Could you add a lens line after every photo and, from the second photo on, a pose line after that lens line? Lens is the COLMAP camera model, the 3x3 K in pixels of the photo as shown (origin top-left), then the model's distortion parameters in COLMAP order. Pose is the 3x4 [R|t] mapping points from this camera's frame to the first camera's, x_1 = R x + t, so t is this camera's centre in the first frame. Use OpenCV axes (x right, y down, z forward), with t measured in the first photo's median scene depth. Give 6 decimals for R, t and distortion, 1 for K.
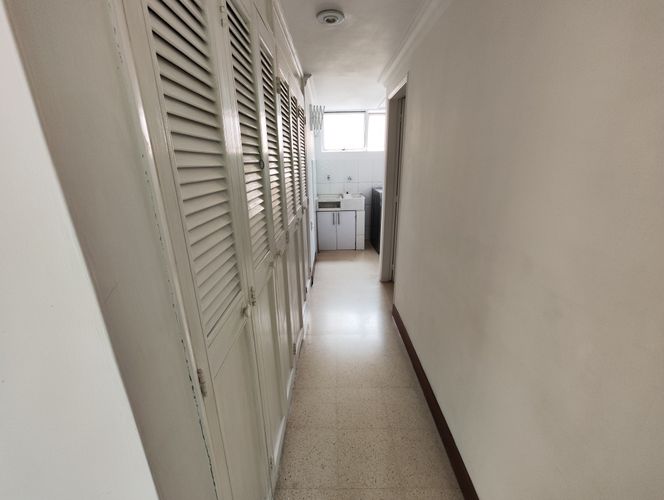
lens RADIAL K [[276.9, 0, 330.0], [0, 276.9, 249.3], [0, 0, 1]] dist [-0.008782, 0.006702]
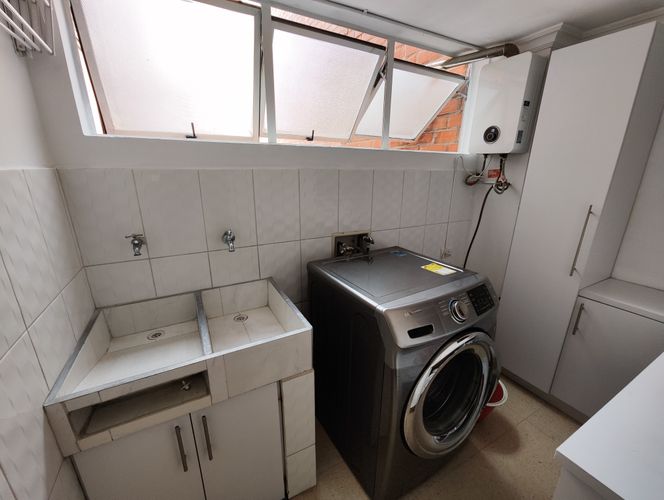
lens RADIAL K [[276.9, 0, 330.0], [0, 276.9, 249.3], [0, 0, 1]] dist [-0.008782, 0.006702]
pose [[0.877992, -0.112226, 0.465333, 0.030529], [0.123406, 0.992335, 0.006481, -0.241410], [-0.462493, 0.051735, 0.885112, 0.732270]]
